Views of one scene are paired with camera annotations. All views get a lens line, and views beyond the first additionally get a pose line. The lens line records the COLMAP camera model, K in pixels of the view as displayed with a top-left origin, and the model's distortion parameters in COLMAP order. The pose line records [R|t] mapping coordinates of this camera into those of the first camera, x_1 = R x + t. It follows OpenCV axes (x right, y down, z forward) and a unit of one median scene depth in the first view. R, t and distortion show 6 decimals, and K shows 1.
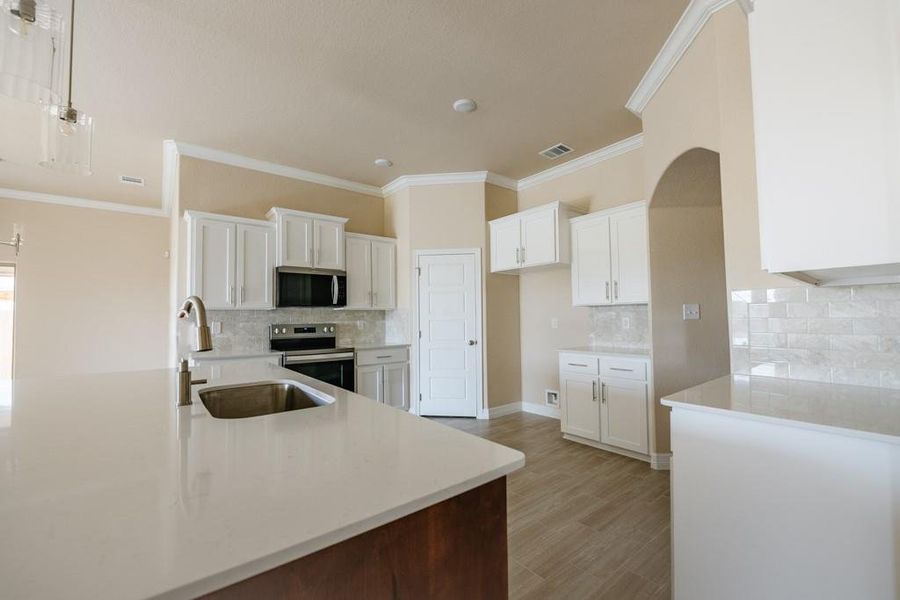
lens RADIAL K [[371.3, 0, 450.0], [0, 371.3, 300.0], [0, 0, 1]] dist [0.000321, 0.000063]
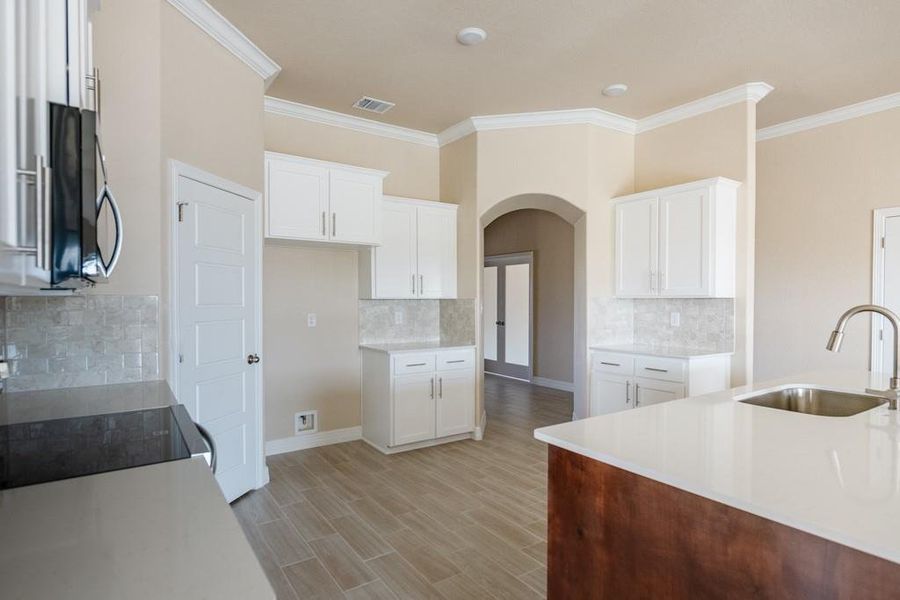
lens RADIAL K [[479.9, 0, 450.0], [0, 479.9, 300.0], [0, 0, 1]] dist [-0.000883, 0.000002]
pose [[0.080855, 0.013769, 0.996631, -0.828957], [-0.052076, 0.998597, -0.009571, 0.022686], [-0.995365, -0.051126, 0.081458, 0.829936]]
